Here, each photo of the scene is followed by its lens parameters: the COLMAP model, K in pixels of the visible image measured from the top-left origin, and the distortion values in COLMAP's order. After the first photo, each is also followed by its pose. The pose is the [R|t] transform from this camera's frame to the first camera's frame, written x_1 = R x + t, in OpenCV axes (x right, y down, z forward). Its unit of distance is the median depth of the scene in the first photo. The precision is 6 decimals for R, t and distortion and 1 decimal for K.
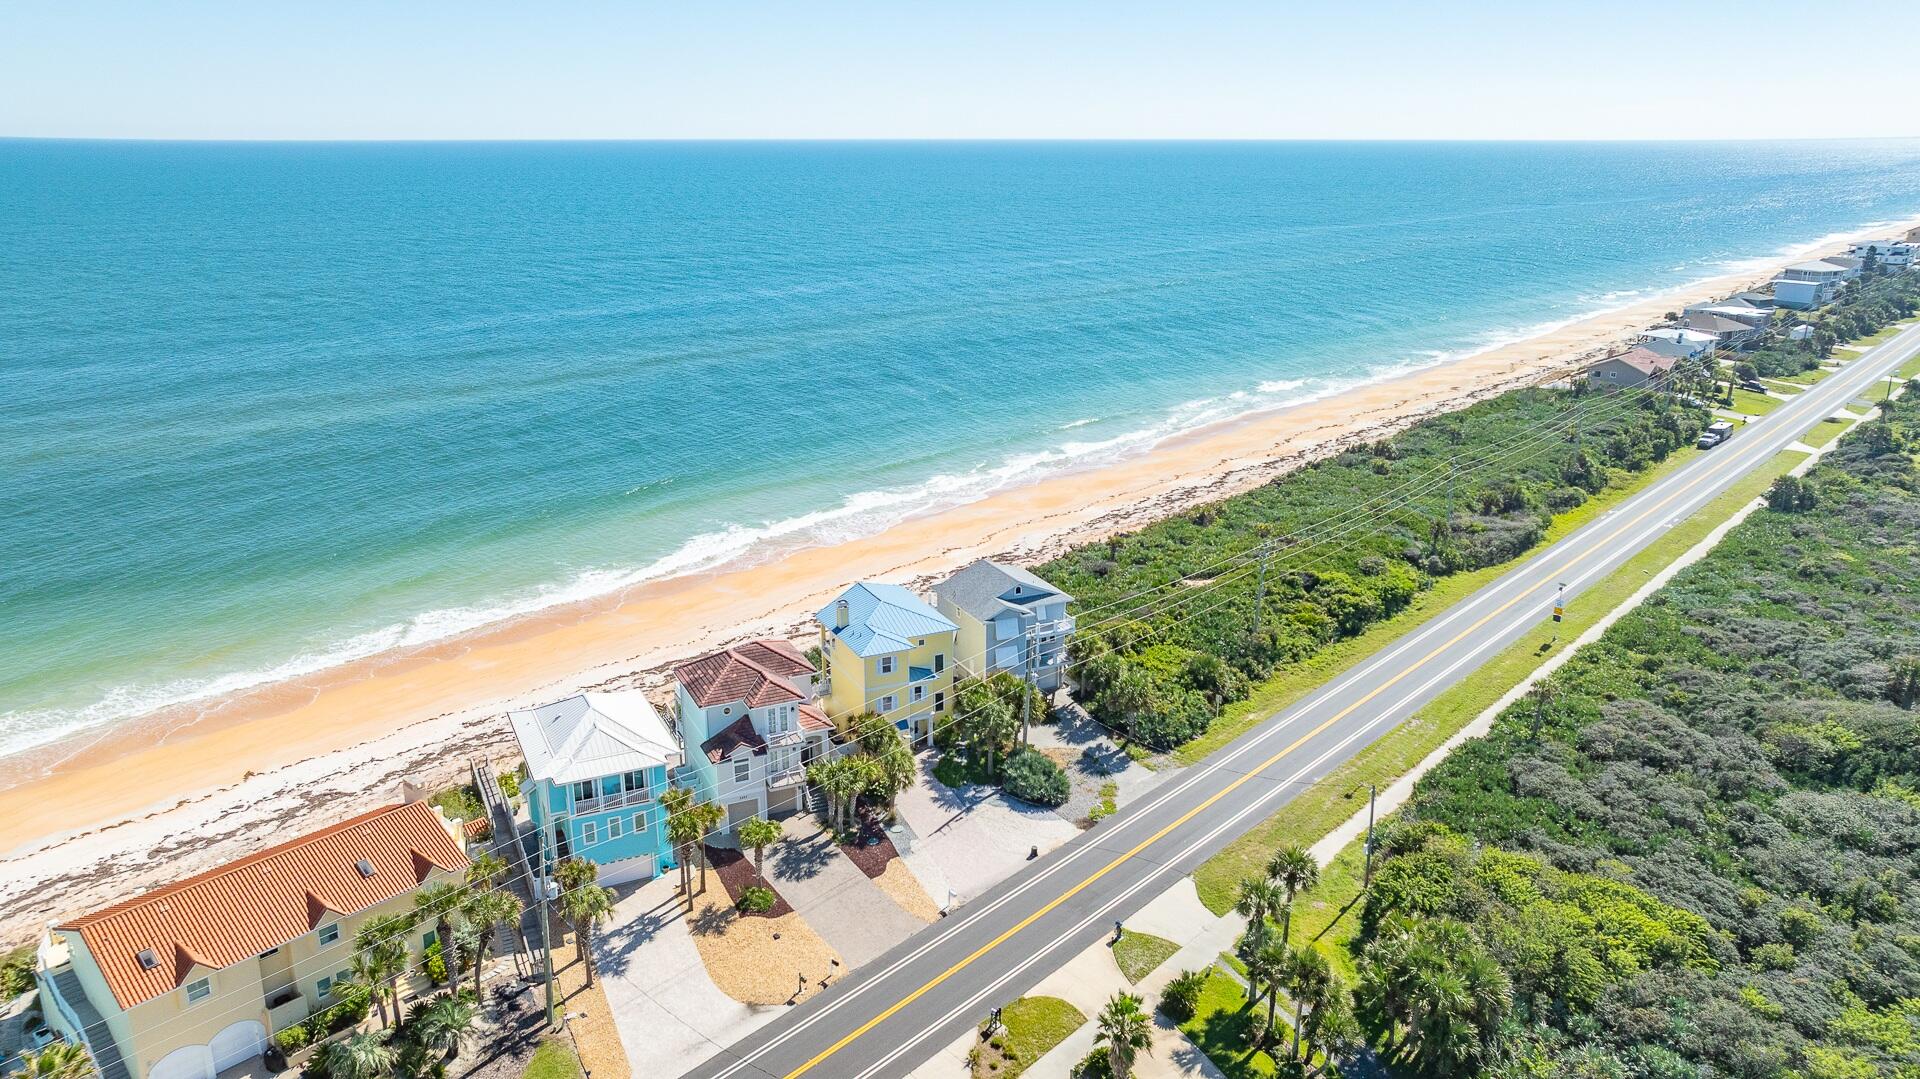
lens RADIAL K [[1366.9, 0, 960.0], [0, 1366.9, 539.5], [0, 0, 1]] dist [0.000399, 0.007493]
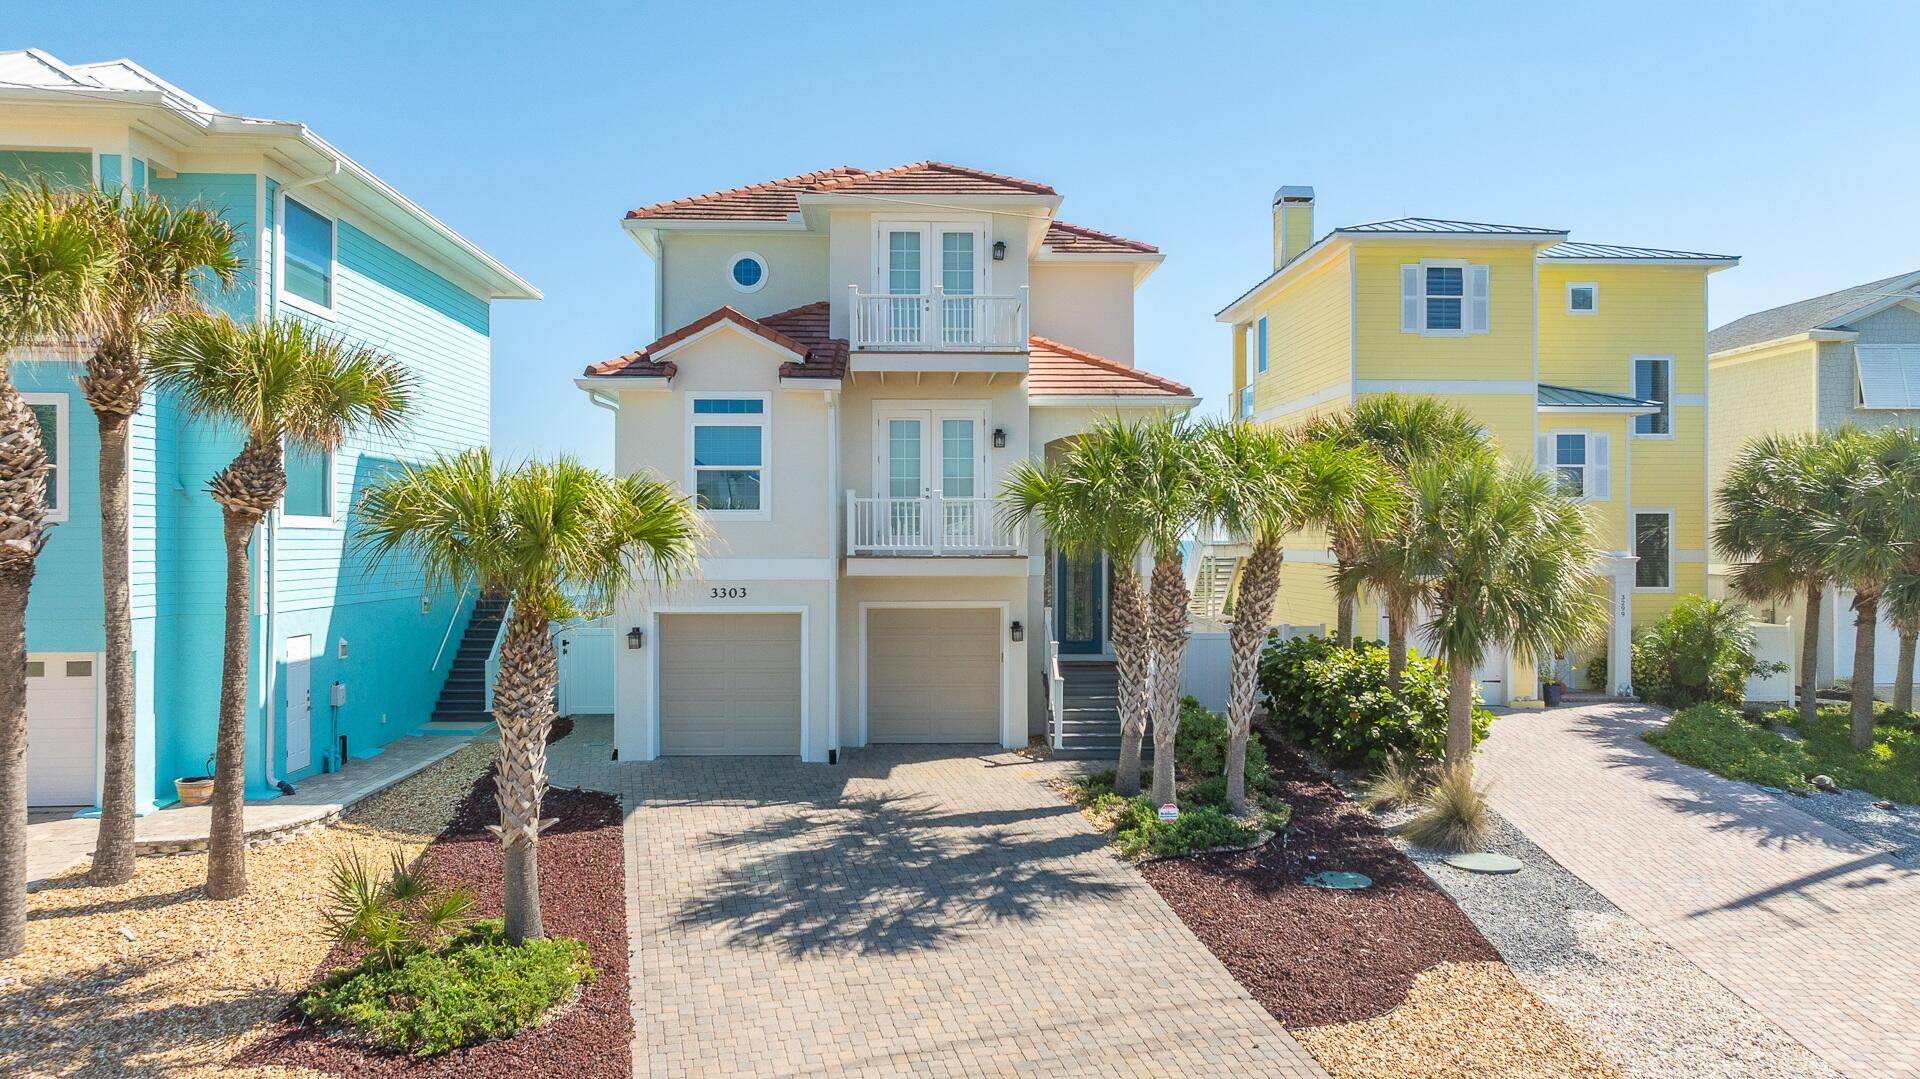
lens RADIAL K [[1366.9, 0, 960.0], [0, 1366.9, 539.5], [0, 0, 1]] dist [0.000399, 0.007493]
pose [[0.921186, 0.002361, -0.389116, -0.038120], [-0.117215, 0.955218, -0.271696, 0.219737], [0.371049, 0.295893, 0.880210, 0.769548]]
